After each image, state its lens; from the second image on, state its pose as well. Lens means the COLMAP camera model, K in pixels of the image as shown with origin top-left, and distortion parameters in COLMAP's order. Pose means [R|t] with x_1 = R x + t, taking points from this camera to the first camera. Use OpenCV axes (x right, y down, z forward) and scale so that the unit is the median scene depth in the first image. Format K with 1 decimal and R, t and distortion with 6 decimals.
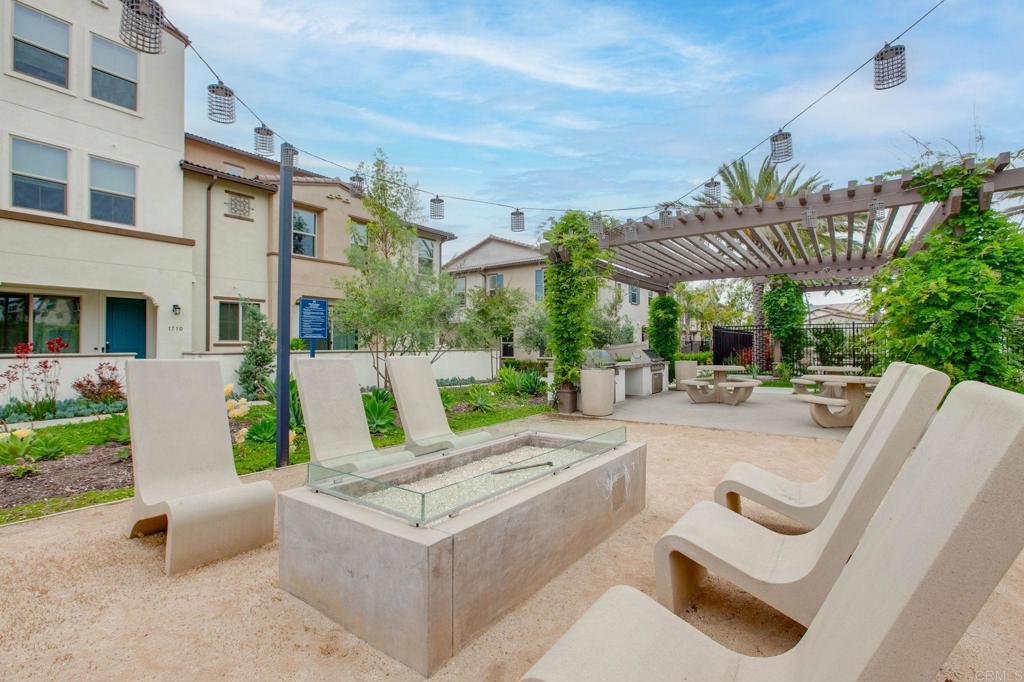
lens RADIAL K [[472.4, 0, 512.8], [0, 472.4, 338.7], [0, 0, 1]] dist [0.000246, -0.000344]
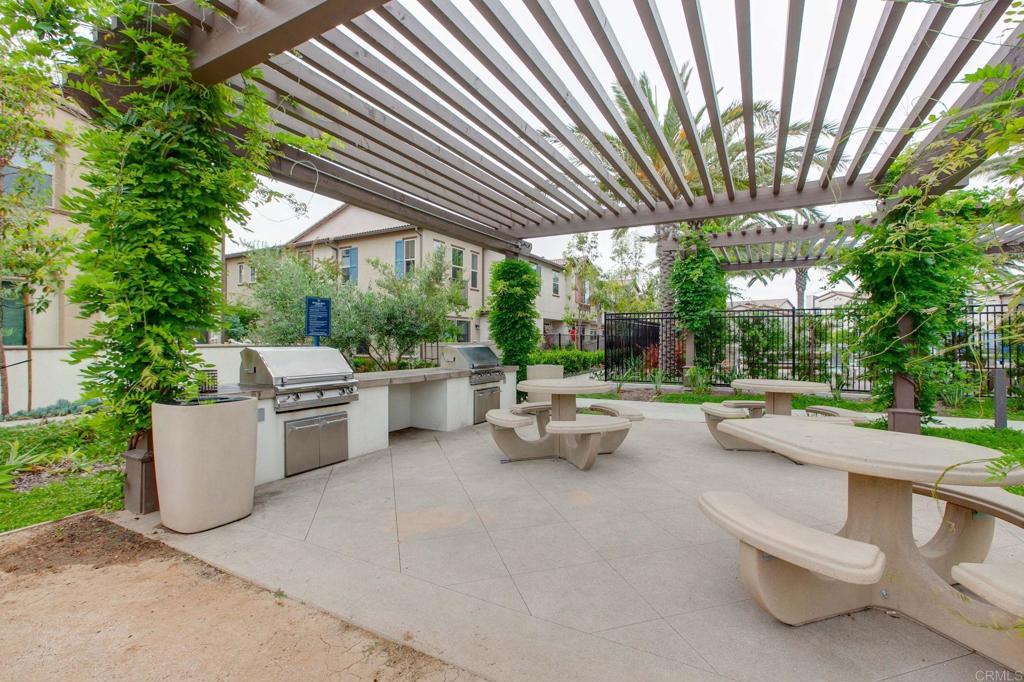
lens RADIAL K [[472.4, 0, 509.2], [0, 472.4, 341.0], [0, 0, 1]] dist [0.000246, -0.000344]
pose [[0.992493, 0.003523, 0.122249, 0.217586], [-0.005147, 0.999903, 0.012972, 0.006763], [-0.122192, -0.013504, 0.992415, 0.353505]]
